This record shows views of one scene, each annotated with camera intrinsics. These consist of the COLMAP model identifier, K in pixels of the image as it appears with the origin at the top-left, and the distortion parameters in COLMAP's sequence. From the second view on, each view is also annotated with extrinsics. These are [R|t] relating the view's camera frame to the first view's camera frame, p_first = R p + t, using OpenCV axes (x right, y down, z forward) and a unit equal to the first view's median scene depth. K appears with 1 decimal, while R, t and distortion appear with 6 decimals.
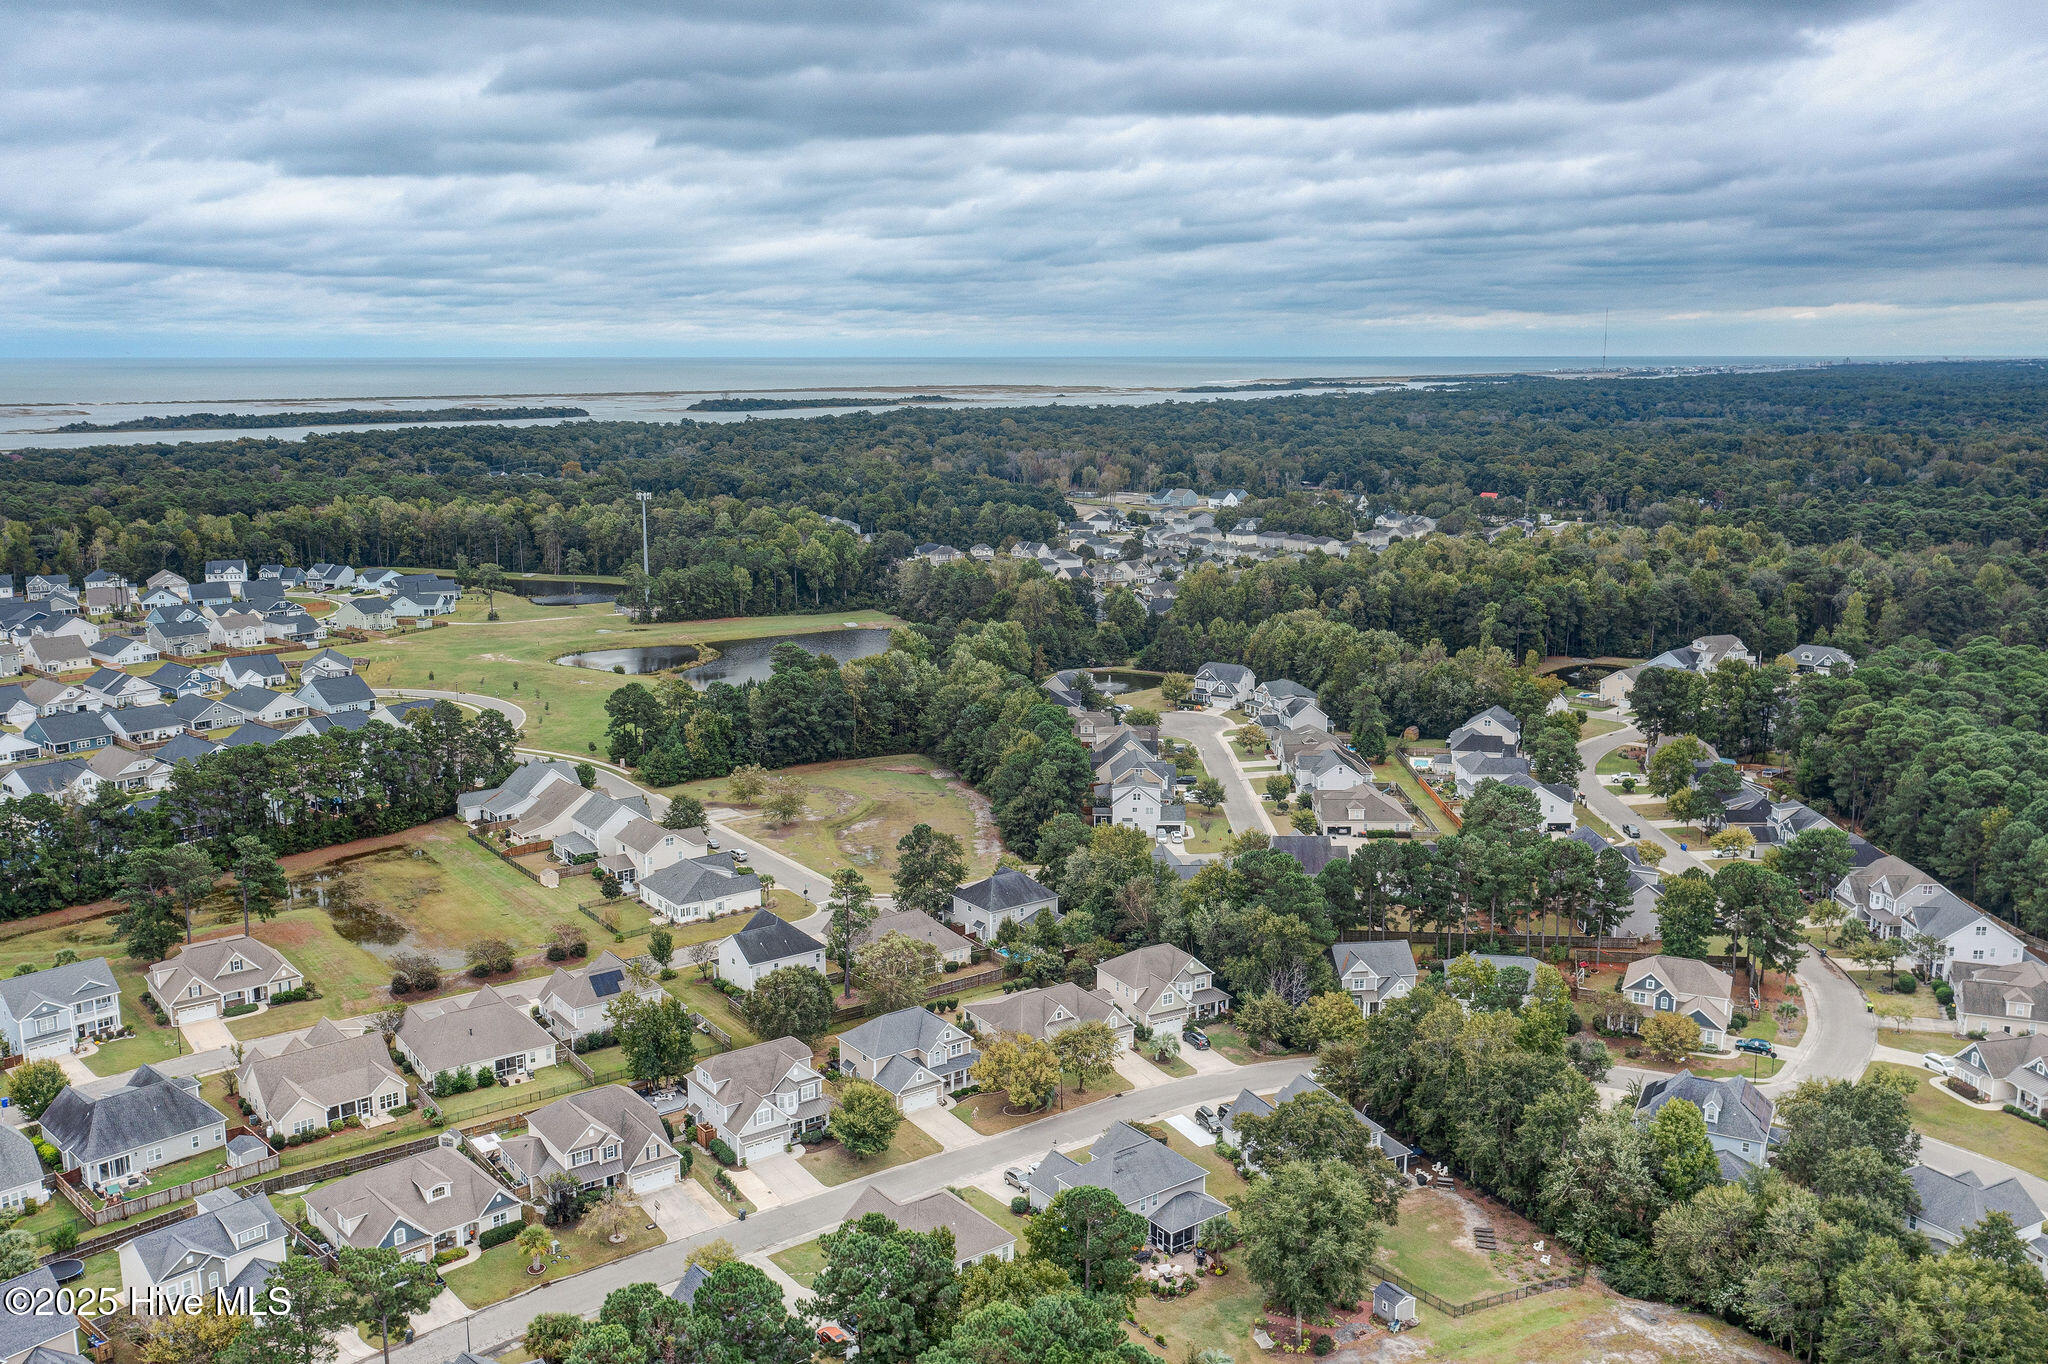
lens RADIAL K [[1678.5, 0, 1024.0], [0, 1678.5, 682.0], [0, 0, 1]] dist [-0.012088, 0.003555]
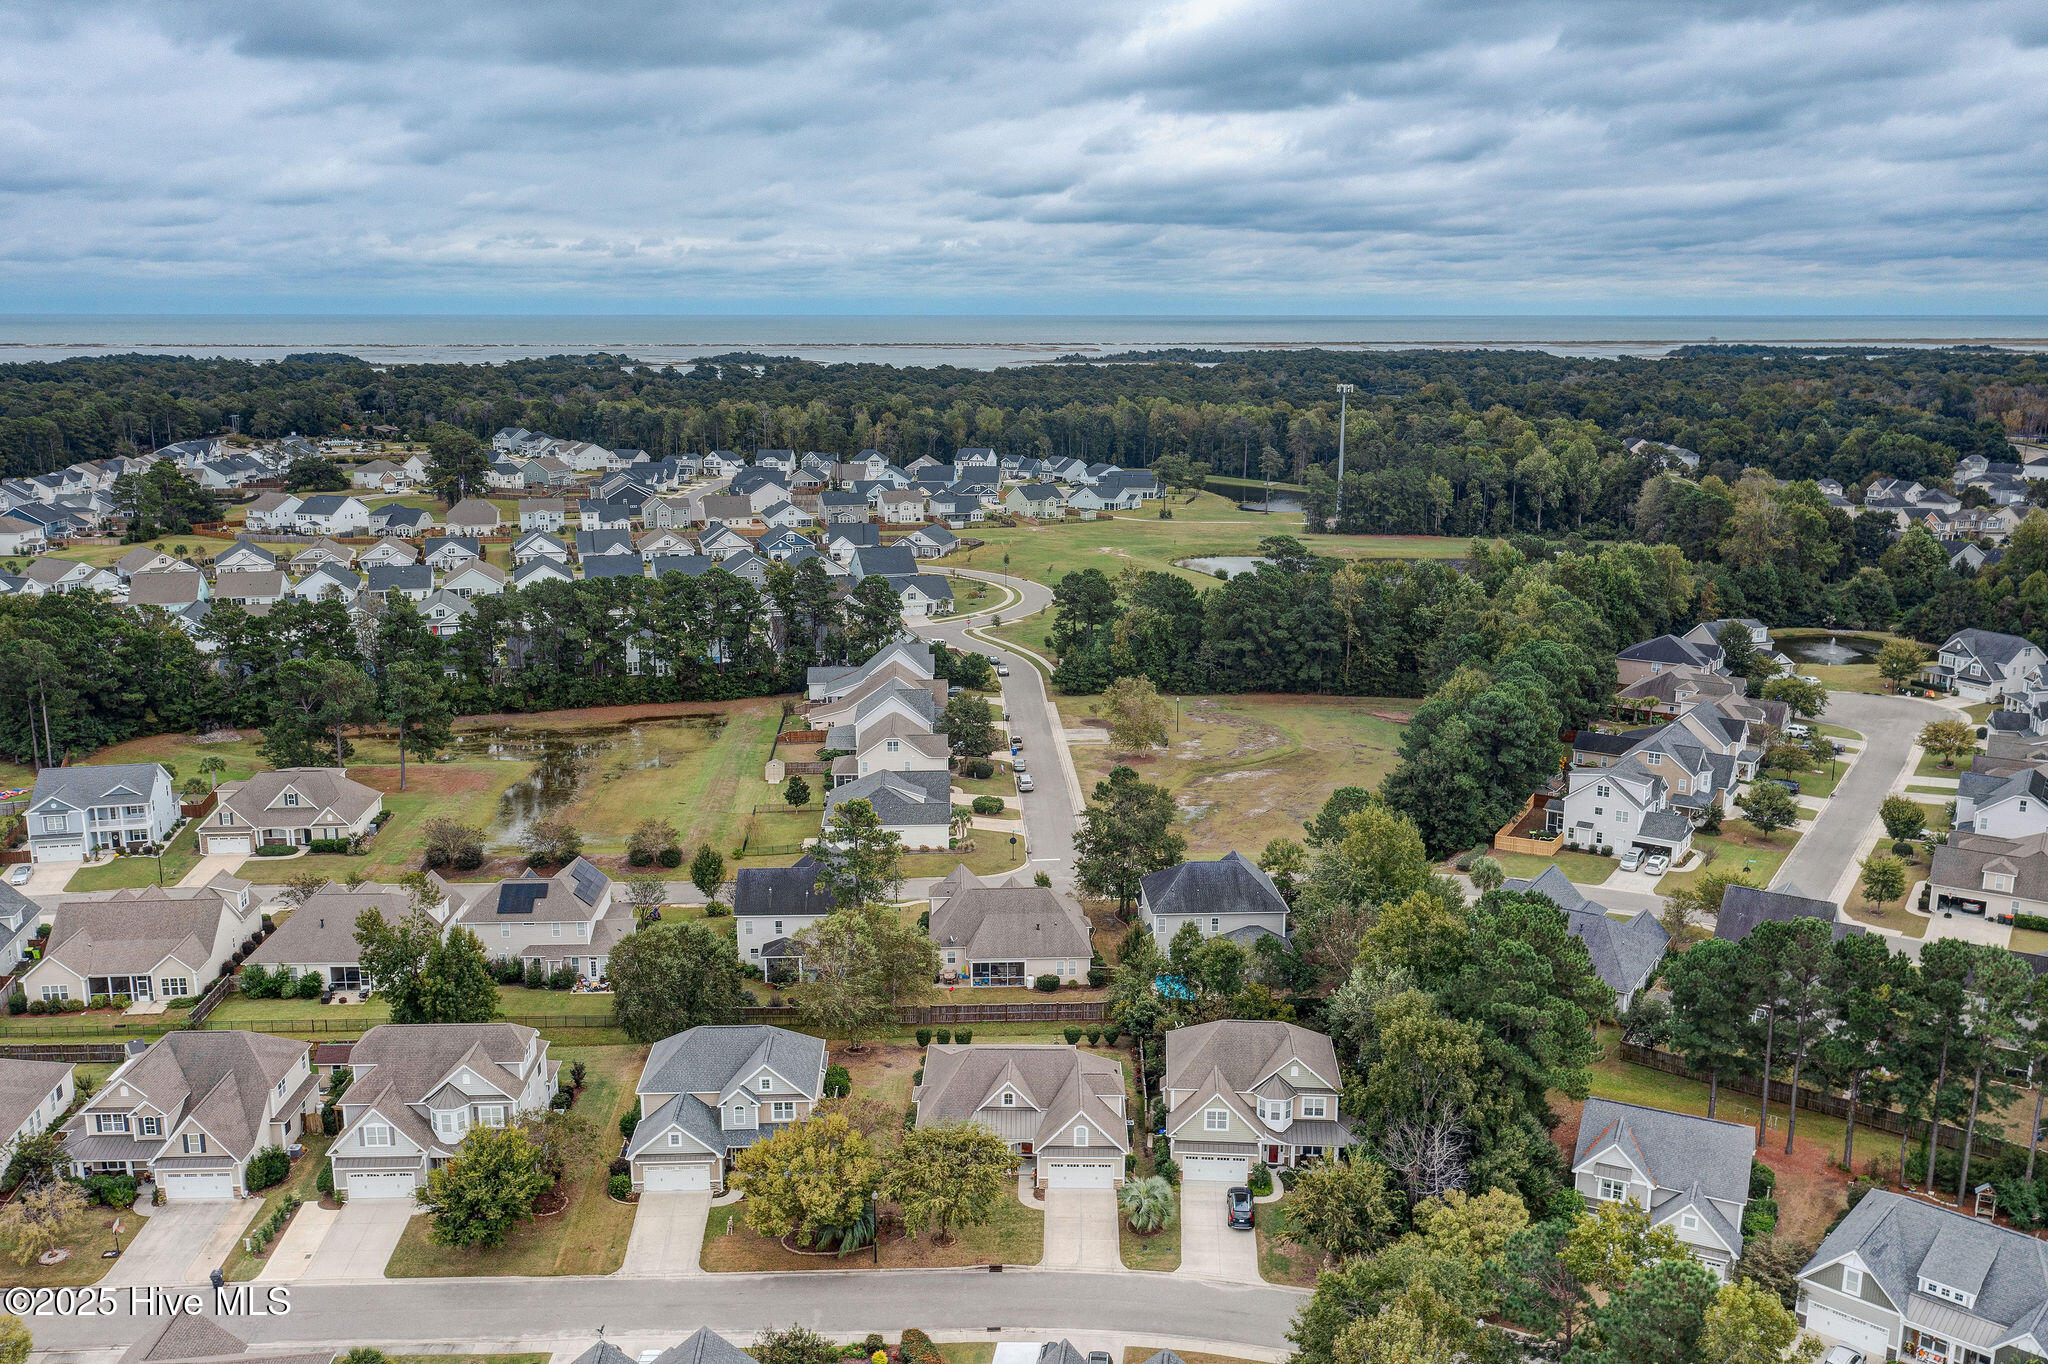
lens RADIAL K [[1678.5, 0, 1024.0], [0, 1678.5, 682.0], [0, 0, 1]] dist [-0.012088, 0.003555]
pose [[0.831832, 0.118548, -0.542219, 0.184366], [-0.105629, 0.992882, 0.055031, 0.013696], [0.544884, 0.011497, 0.838433, 0.295753]]
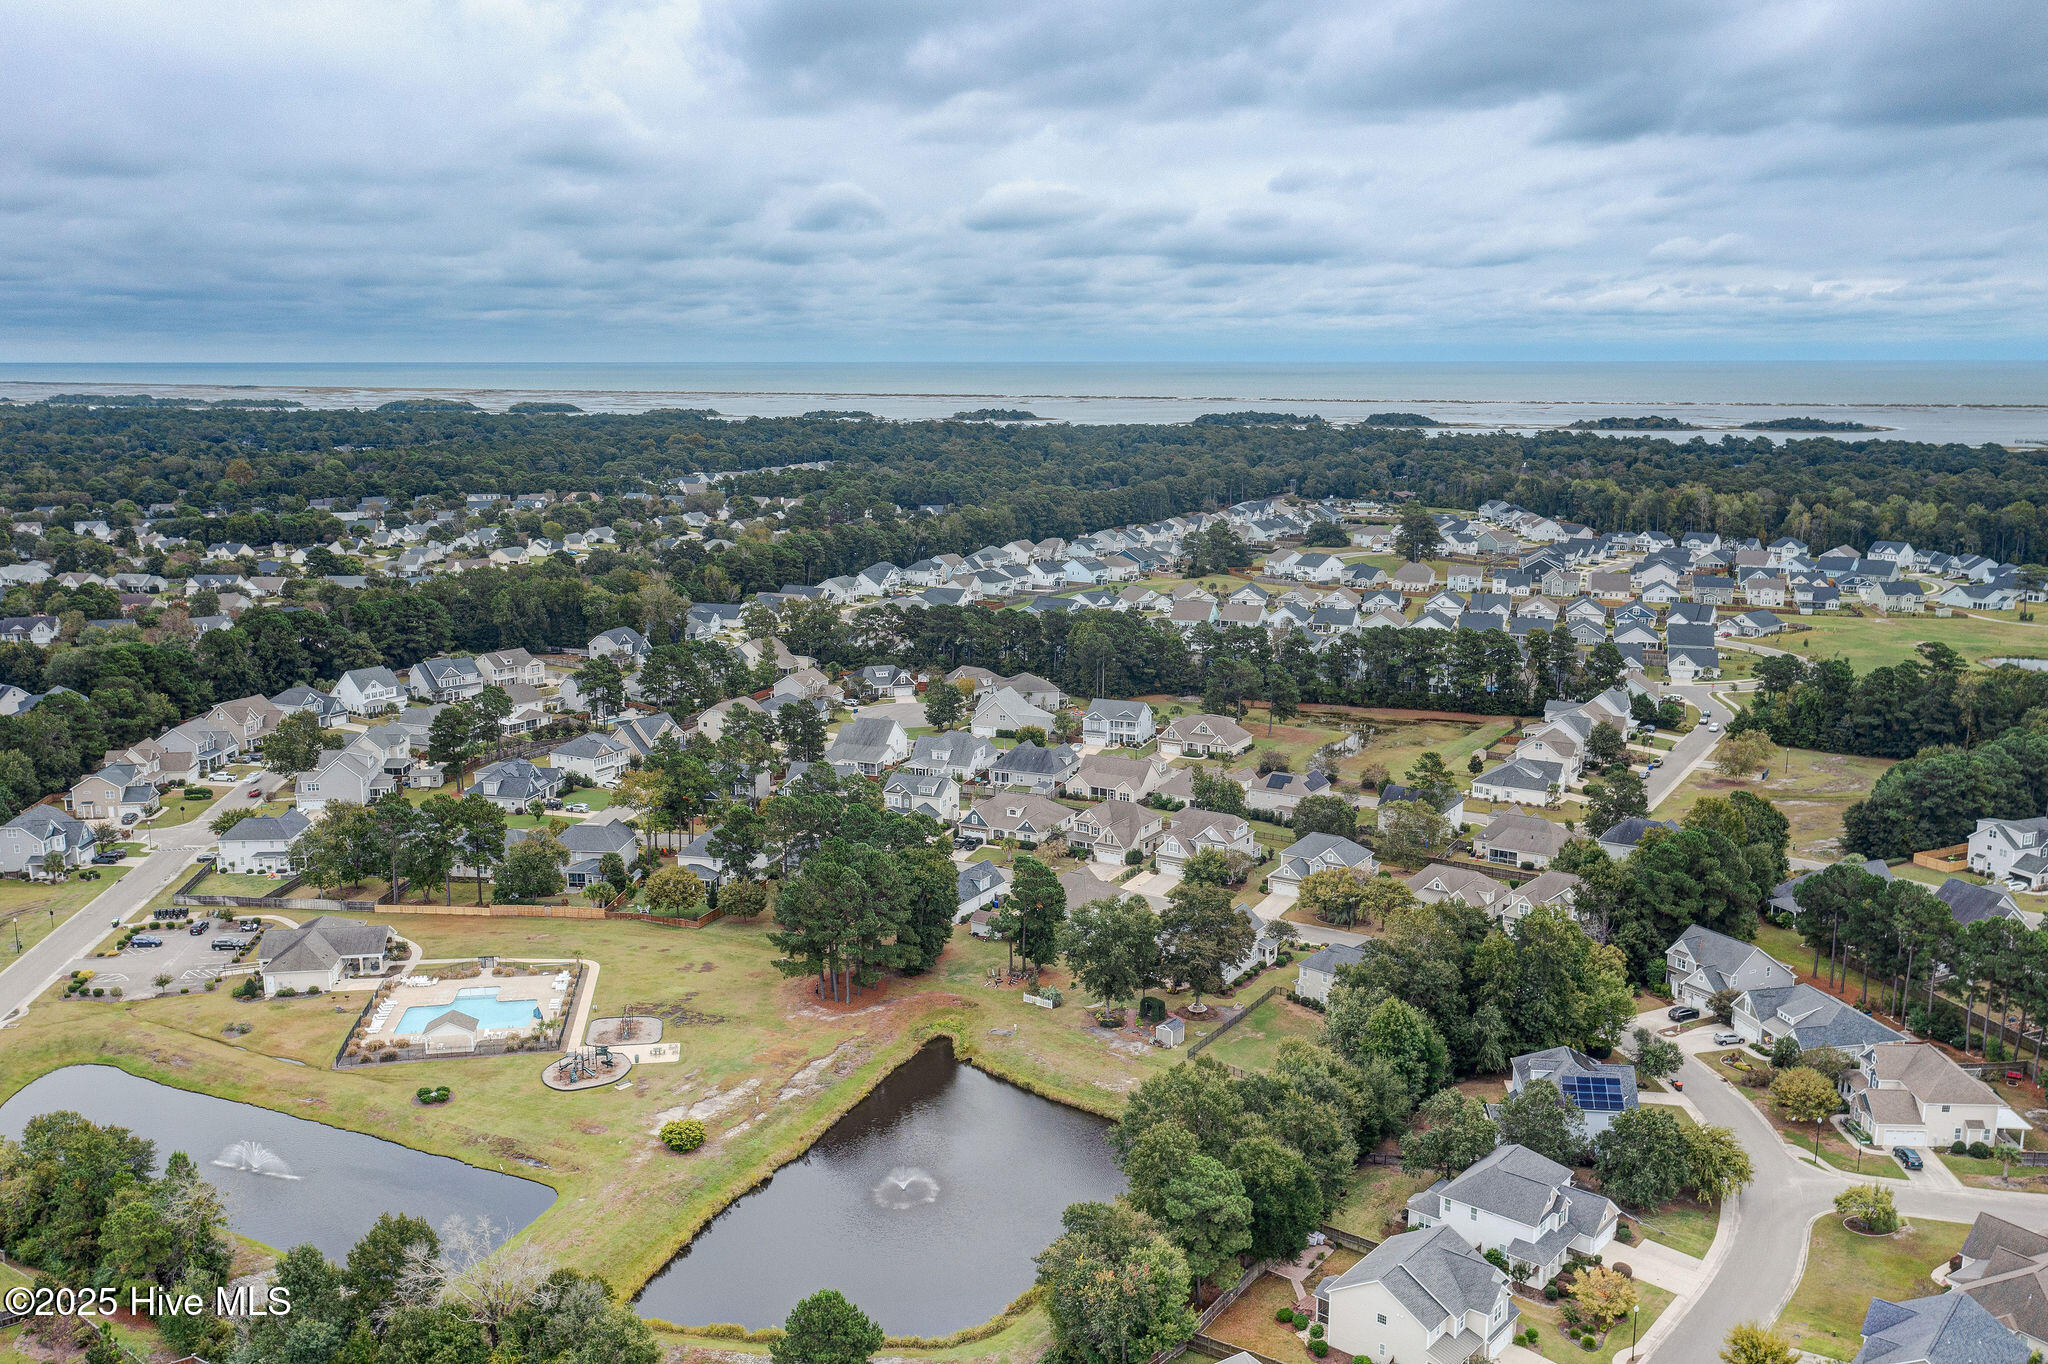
lens RADIAL K [[1678.5, 0, 1024.0], [0, 1678.5, 682.0], [0, 0, 1]] dist [-0.012088, 0.003555]
pose [[0.350175, 0.173312, -0.920511, 0.585797], [-0.173796, 0.977691, 0.117963, -0.022892], [0.920420, 0.118673, 0.372483, 0.139830]]
